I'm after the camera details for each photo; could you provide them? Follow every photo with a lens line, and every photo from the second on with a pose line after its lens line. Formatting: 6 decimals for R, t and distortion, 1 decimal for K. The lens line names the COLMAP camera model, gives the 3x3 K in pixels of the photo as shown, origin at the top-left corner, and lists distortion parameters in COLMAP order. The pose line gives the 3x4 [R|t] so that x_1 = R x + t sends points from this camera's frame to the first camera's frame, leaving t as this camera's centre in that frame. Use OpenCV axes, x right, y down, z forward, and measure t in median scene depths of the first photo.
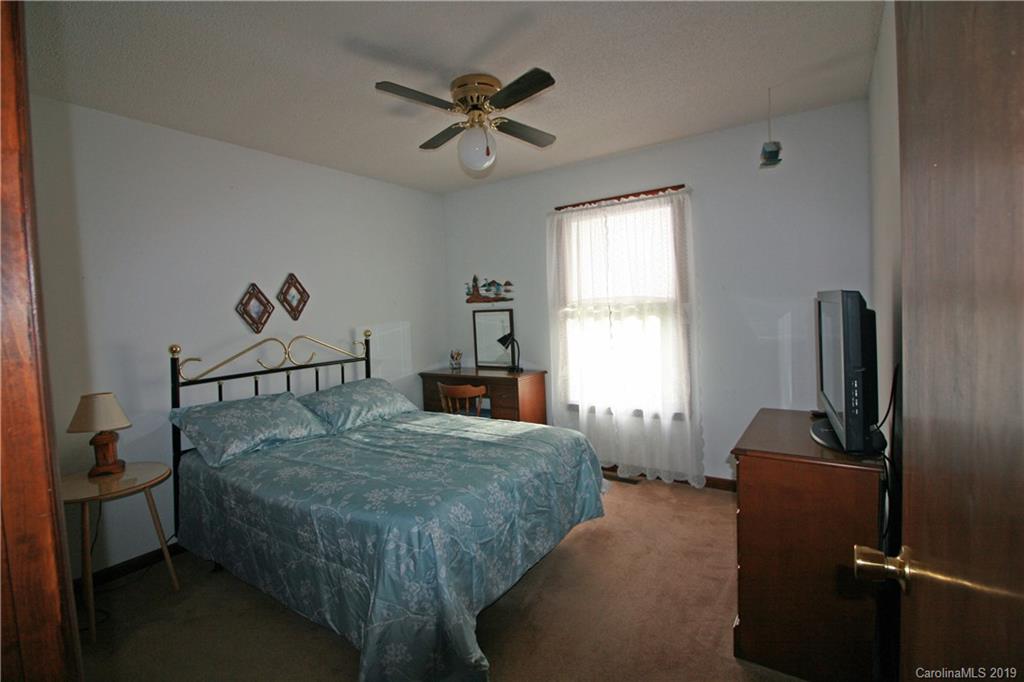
lens RADIAL K [[477.8, 0, 509.6], [0, 477.8, 343.3], [0, 0, 1]] dist [-0.009550, -0.001351]
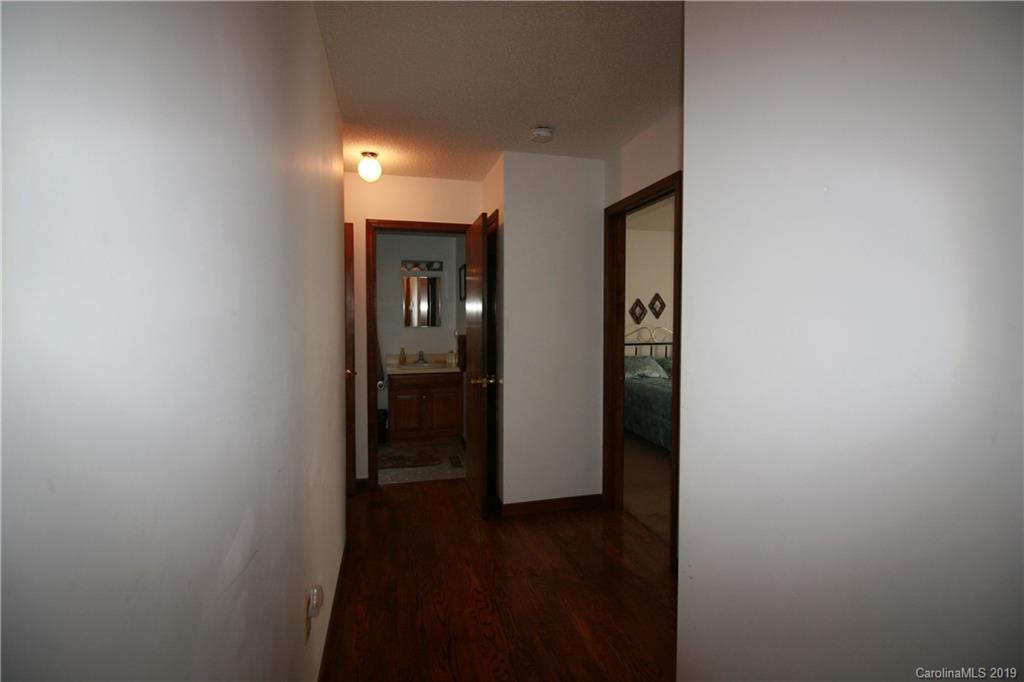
lens RADIAL K [[477.8, 0, 508.6], [0, 477.8, 338.5], [0, 0, 1]] dist [-0.009550, -0.001351]
pose [[0.751130, 0.070689, -0.656359, 0.362261], [-0.063675, 0.997373, 0.034546, 0.003665], [0.657076, 0.015845, 0.753657, -0.827161]]
